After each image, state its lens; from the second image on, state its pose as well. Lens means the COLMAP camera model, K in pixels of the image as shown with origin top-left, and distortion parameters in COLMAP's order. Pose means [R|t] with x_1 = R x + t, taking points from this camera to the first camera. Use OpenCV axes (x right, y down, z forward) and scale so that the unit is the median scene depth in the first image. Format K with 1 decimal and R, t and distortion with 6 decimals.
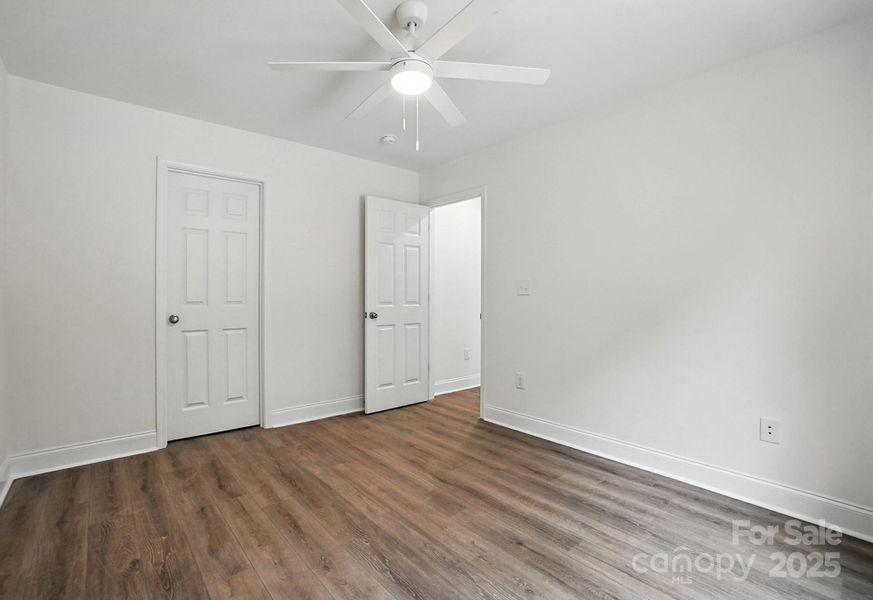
lens RADIAL K [[423.1, 0, 436.5], [0, 423.1, 300.0], [0, 0, 1]] dist [-0.001280, -0.000014]
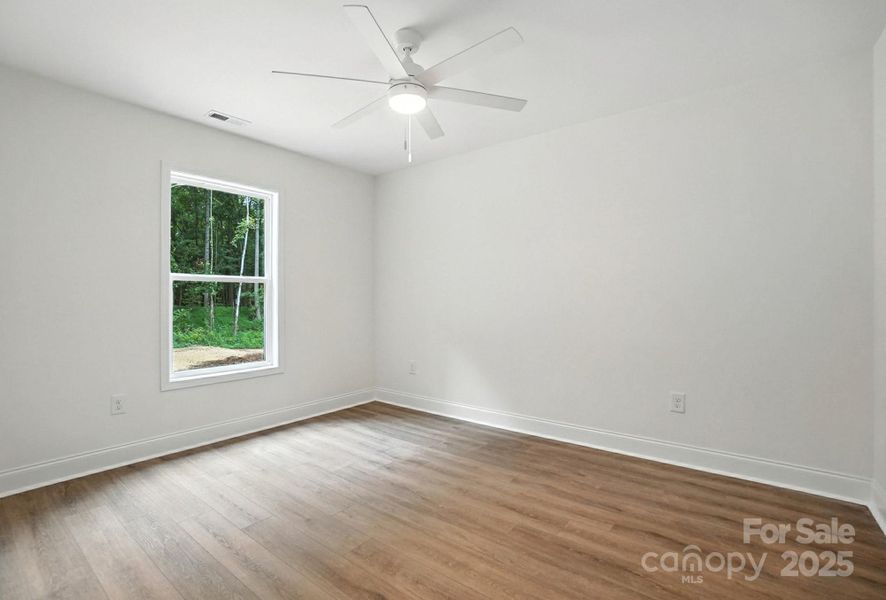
lens RADIAL K [[402.8, 0, 441.2], [0, 402.8, 297.5], [0, 0, 1]] dist [-0.030649, -0.000403]
pose [[-0.982665, -0.002098, -0.185378, 0.040482], [-0.003042, 0.999984, 0.004808, -0.018160], [0.185365, 0.005289, -0.982655, 1.742209]]
